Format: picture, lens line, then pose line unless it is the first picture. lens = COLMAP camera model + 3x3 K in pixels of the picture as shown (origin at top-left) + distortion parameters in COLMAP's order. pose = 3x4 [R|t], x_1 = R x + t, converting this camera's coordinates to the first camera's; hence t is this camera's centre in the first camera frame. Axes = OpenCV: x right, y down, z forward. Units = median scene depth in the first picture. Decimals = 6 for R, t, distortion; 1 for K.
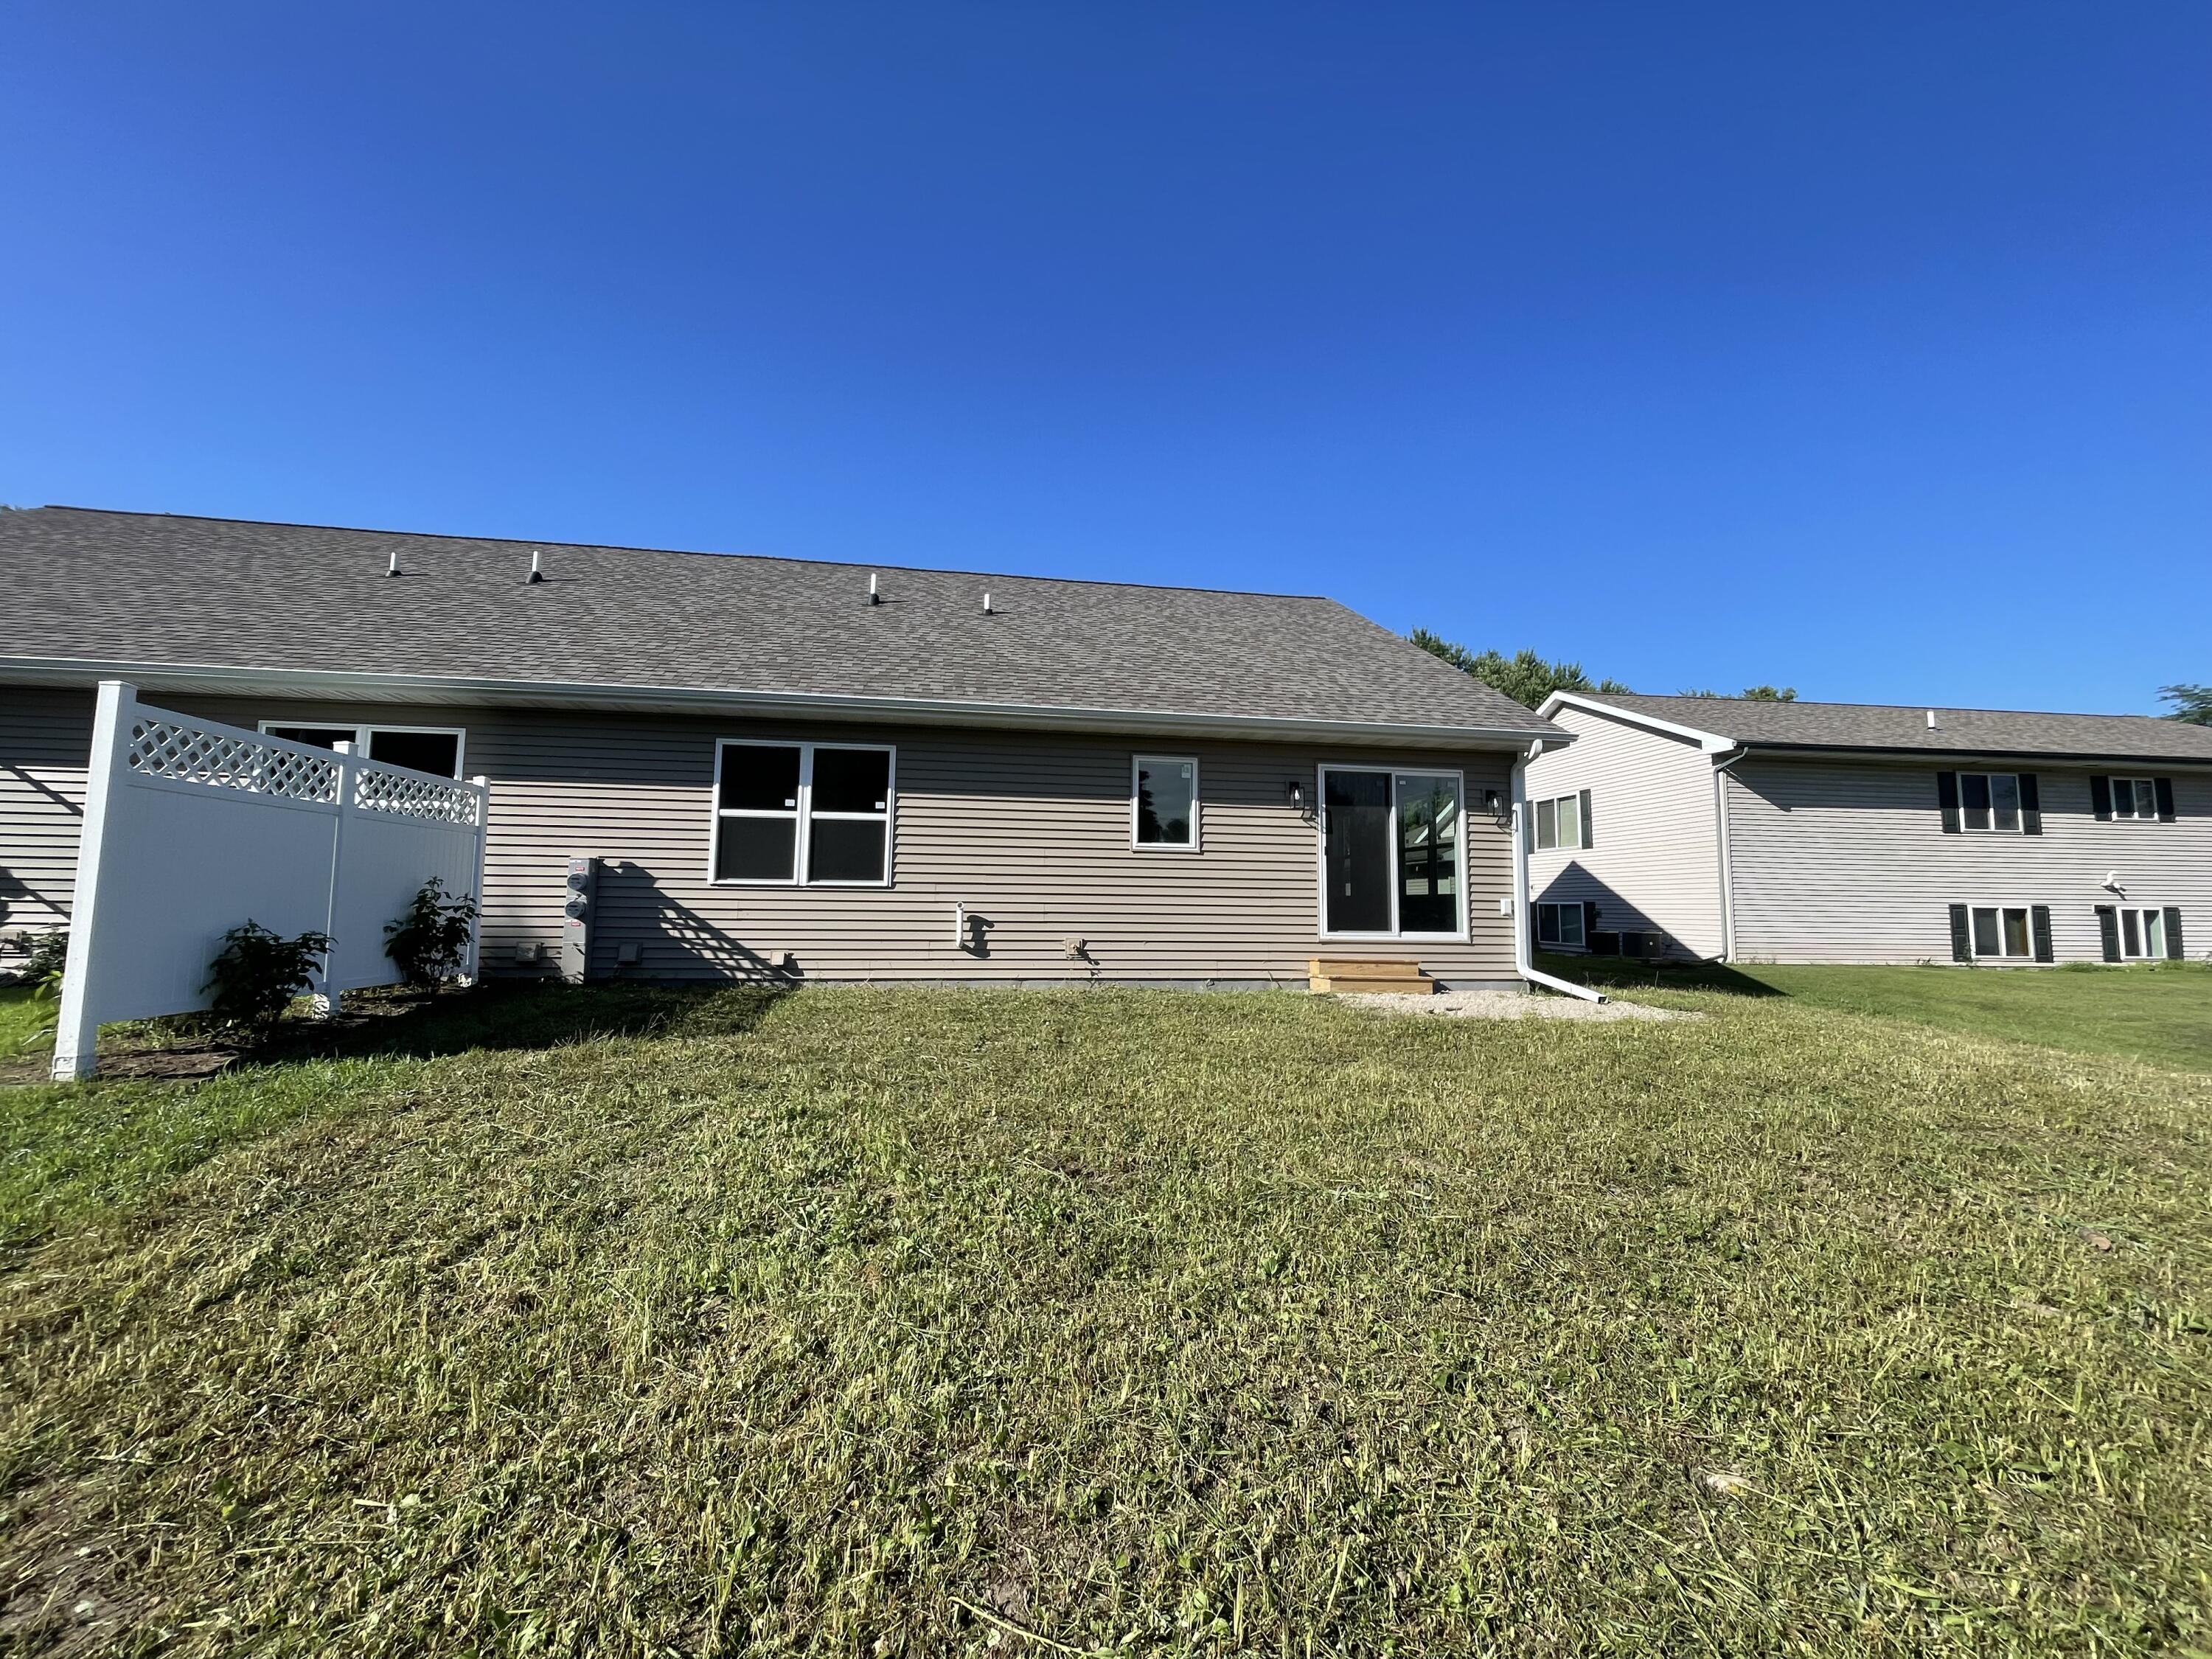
lens RADIAL K [[892.5, 0, 1096.1], [0, 892.5, 827.2], [0, 0, 1]] dist [-0.001932, -0.000188]
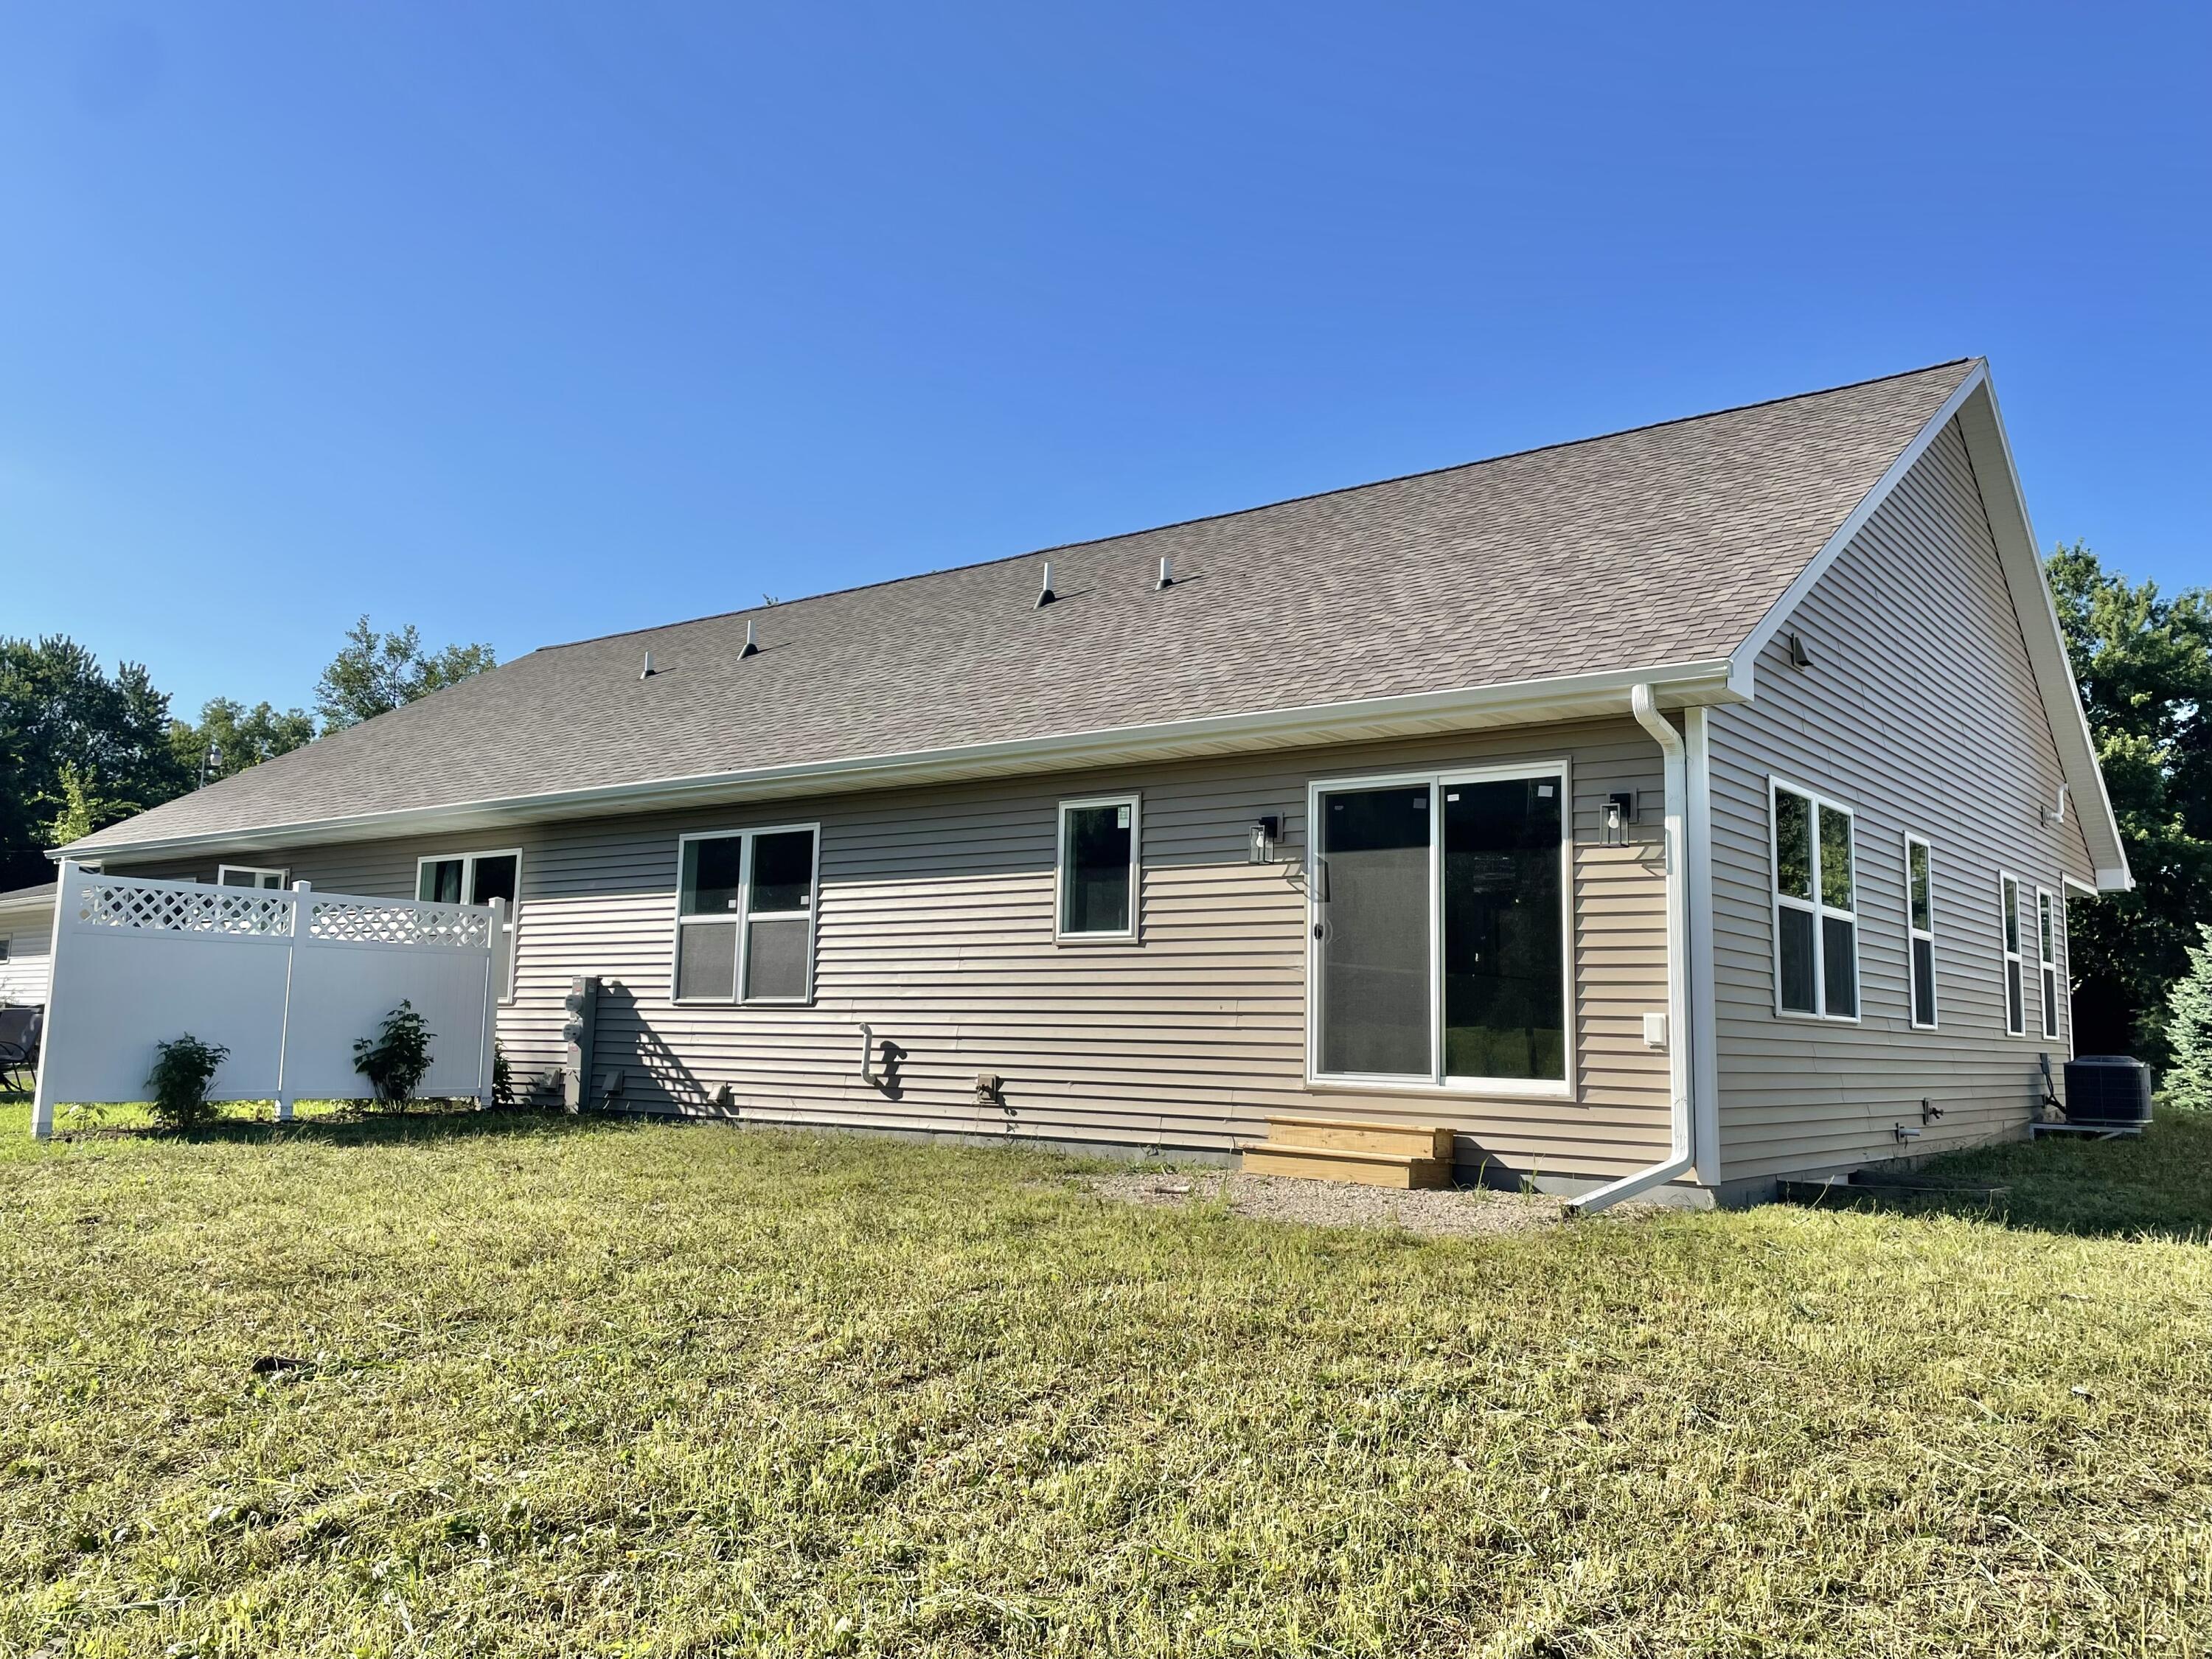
lens RADIAL K [[1739.6, 0, 1118.9], [0, 1739.6, 826.2], [0, 0, 1]] dist [0.056398, -0.037362]
pose [[0.687314, -0.087853, -0.721028, 1.065228], [0.051408, 0.996053, -0.072359, 0.036039], [0.724539, 0.012667, 0.689117, 0.143779]]
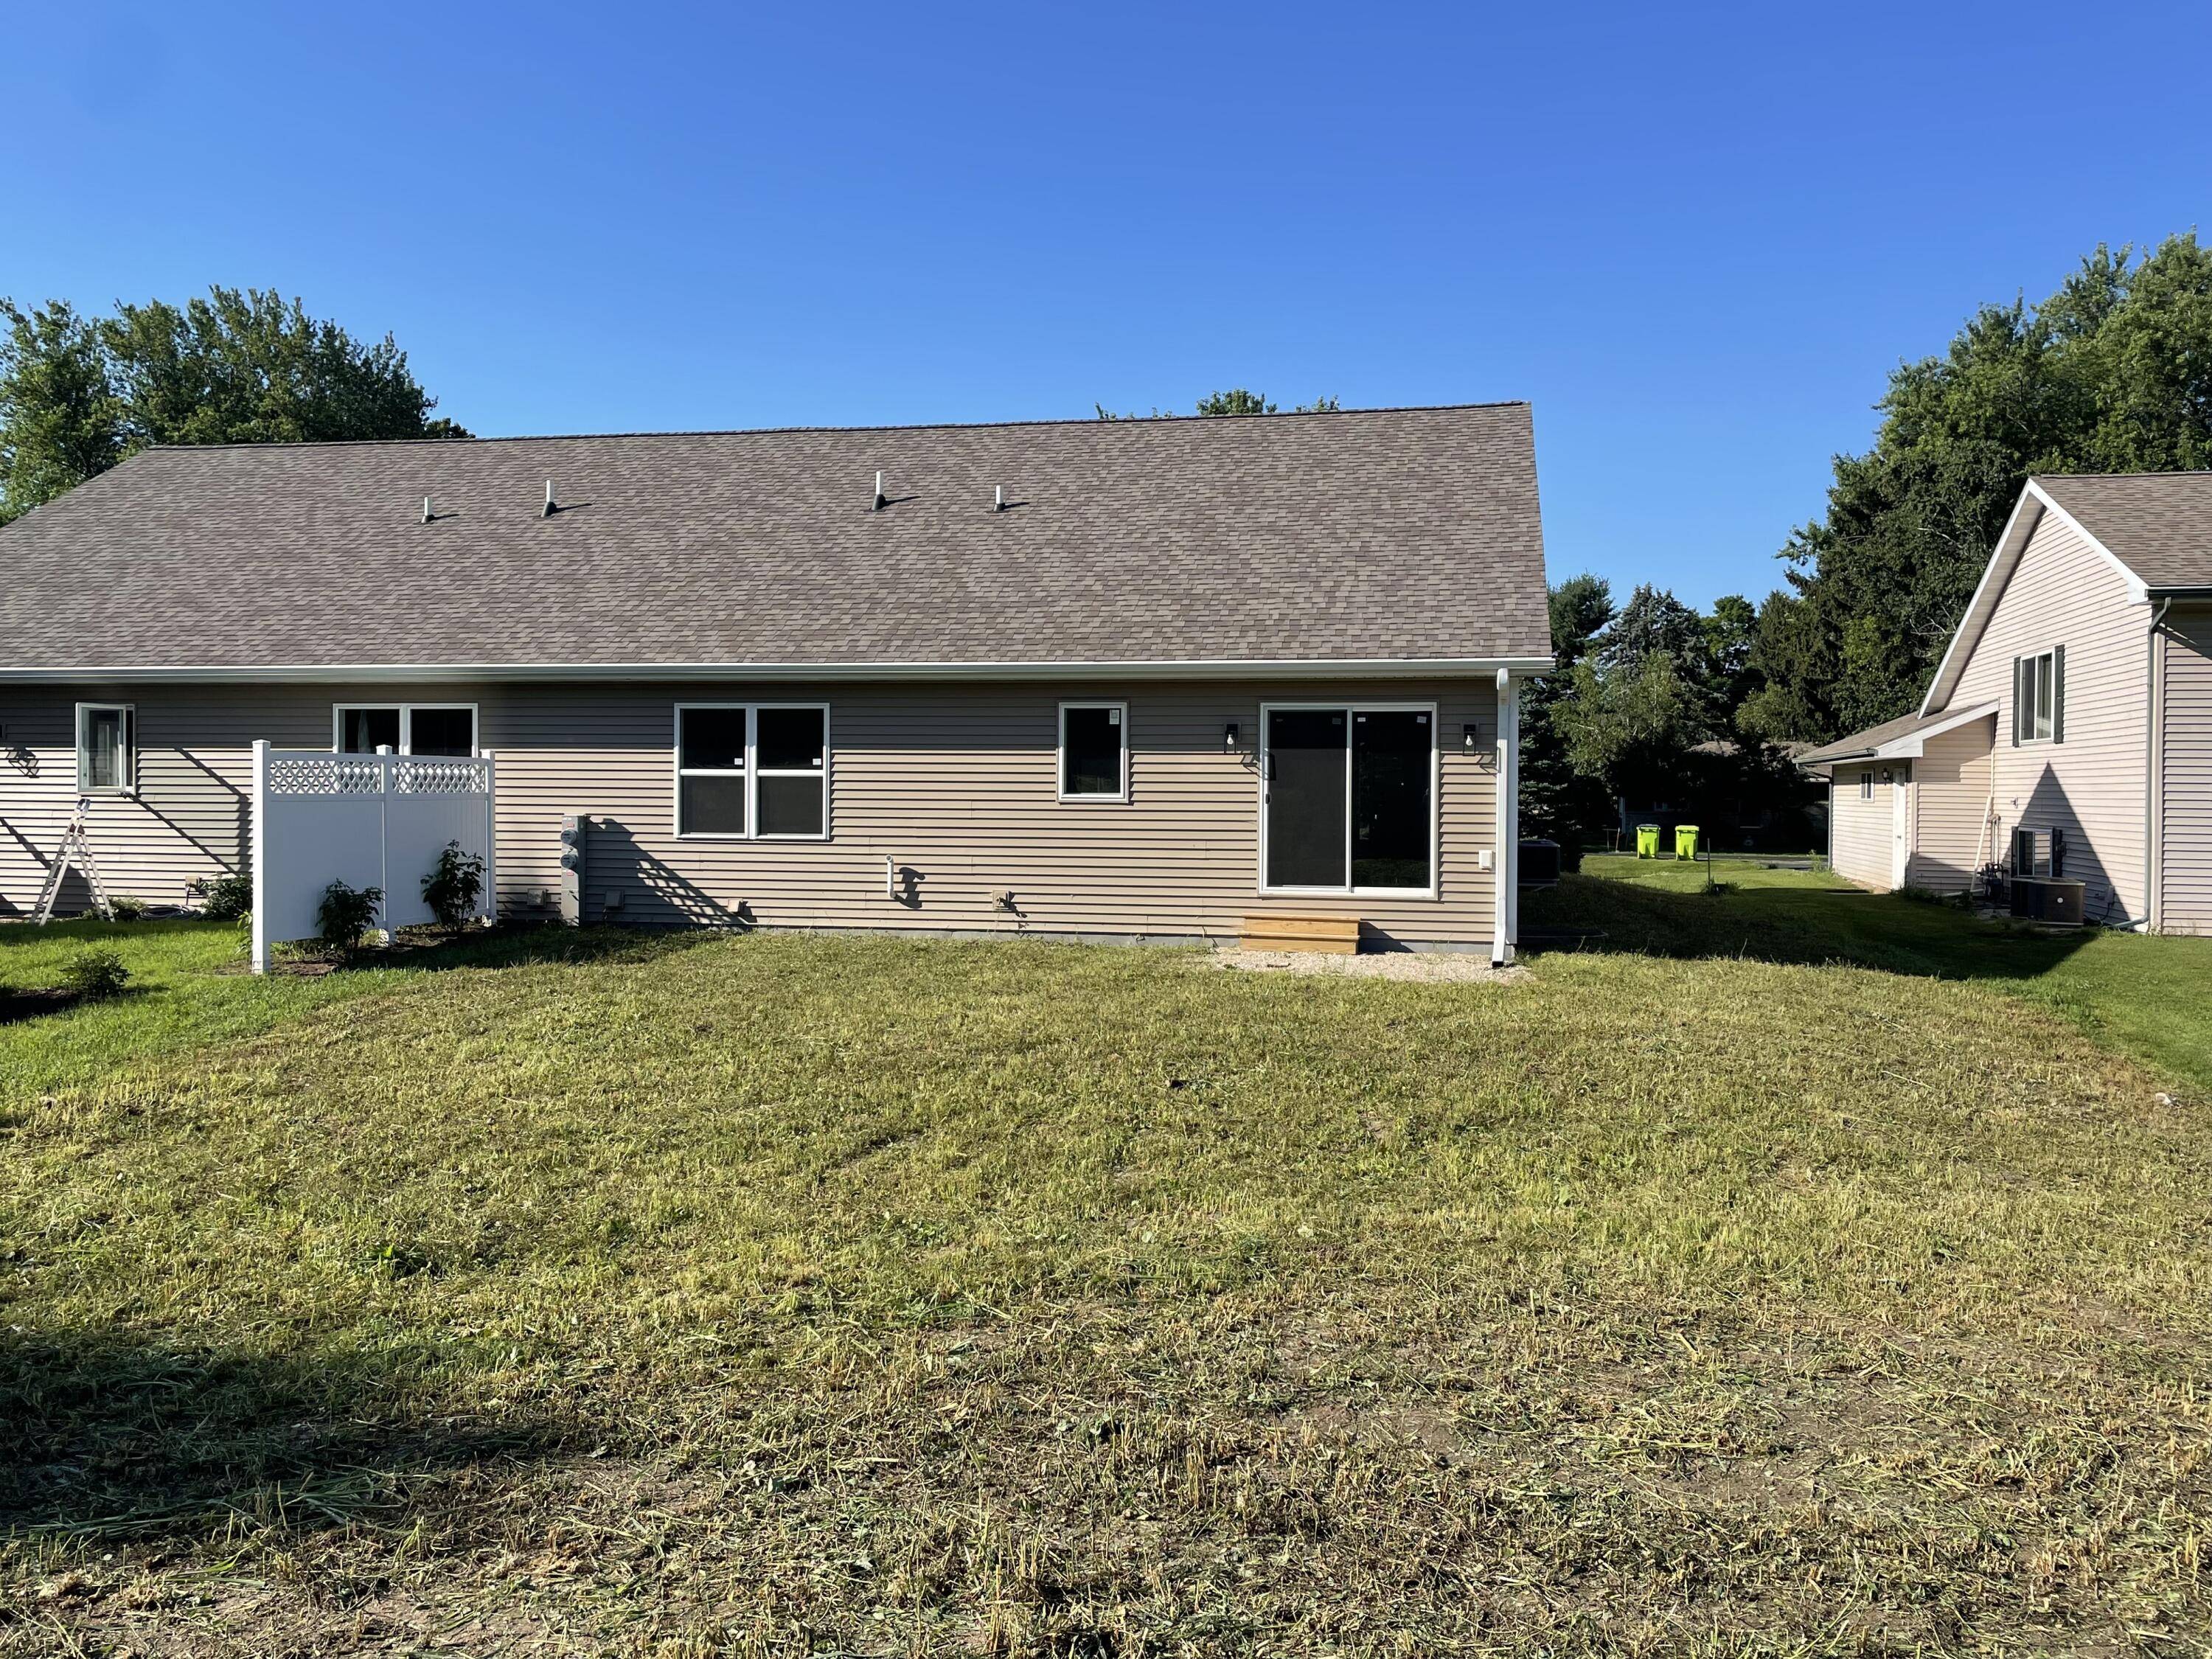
lens RADIAL K [[1739.6, 0, 1106.9], [0, 1739.6, 845.8], [0, 0, 1]] dist [0.056398, -0.037362]
pose [[0.937765, 0.004243, -0.347246, 0.783598], [0.036711, 0.993111, 0.111276, -0.141331], [0.345326, -0.117098, 0.931149, -0.788267]]
